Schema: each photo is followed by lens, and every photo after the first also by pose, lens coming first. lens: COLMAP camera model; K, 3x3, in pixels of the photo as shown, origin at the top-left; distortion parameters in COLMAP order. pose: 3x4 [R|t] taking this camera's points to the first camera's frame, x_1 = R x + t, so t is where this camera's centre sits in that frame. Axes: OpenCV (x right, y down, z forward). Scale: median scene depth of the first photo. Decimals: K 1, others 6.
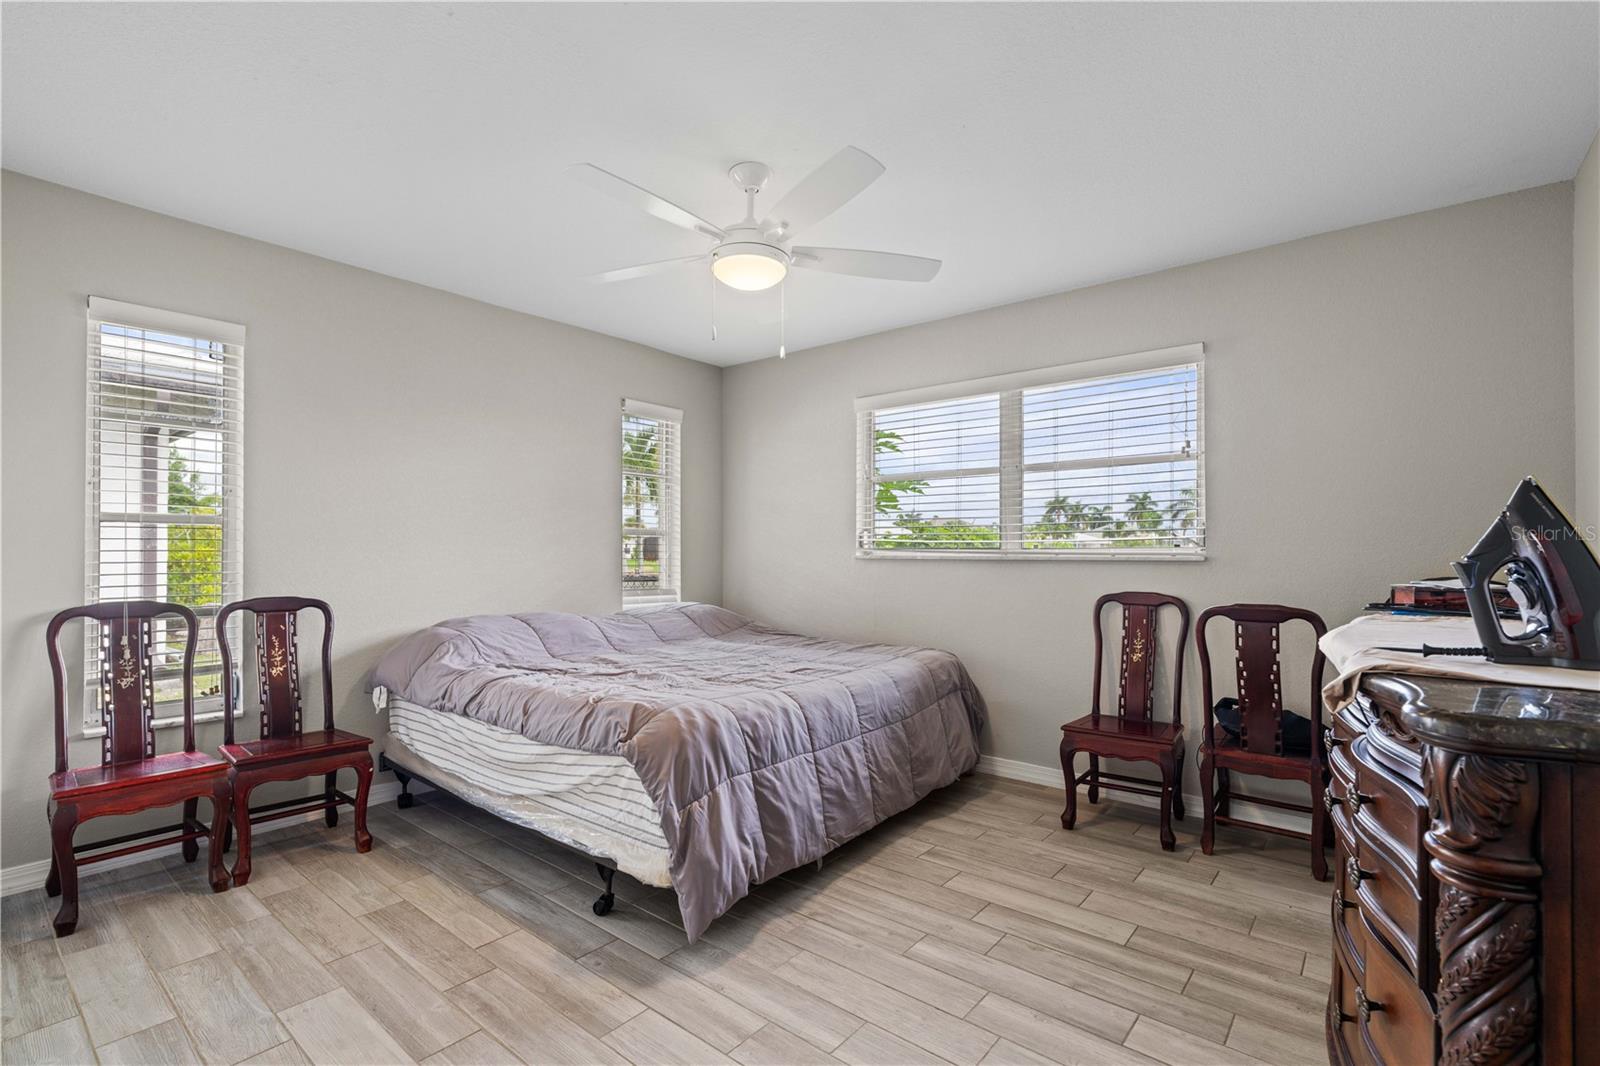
lens RADIAL K [[726.3, 0, 802.7], [0, 726.3, 543.7], [0, 0, 1]] dist [-0.003406, 0.000432]
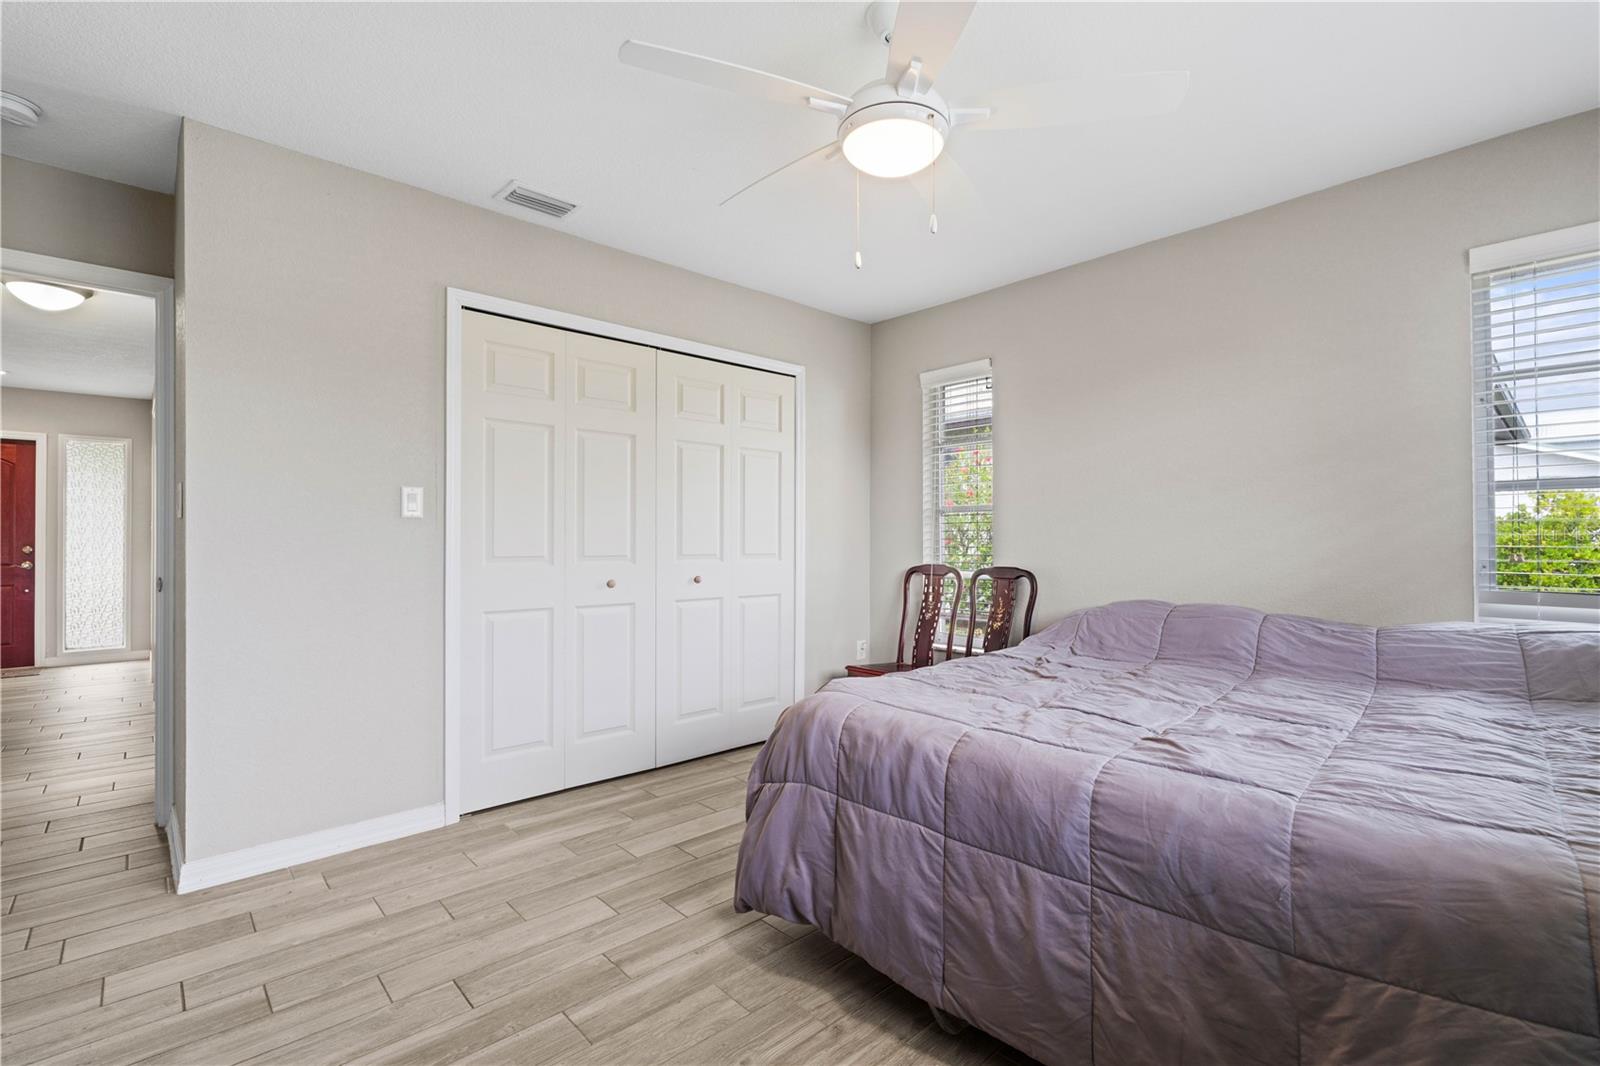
lens RADIAL K [[717.4, 0, 806.0], [0, 717.4, 530.4], [0, 0, 1]] dist [-0.001870, 0.001481]
pose [[-0.139836, -0.016738, -0.990033, 0.648156], [0.017953, 0.999650, -0.019437, 0.031926], [0.990012, -0.020492, -0.139487, 0.967434]]
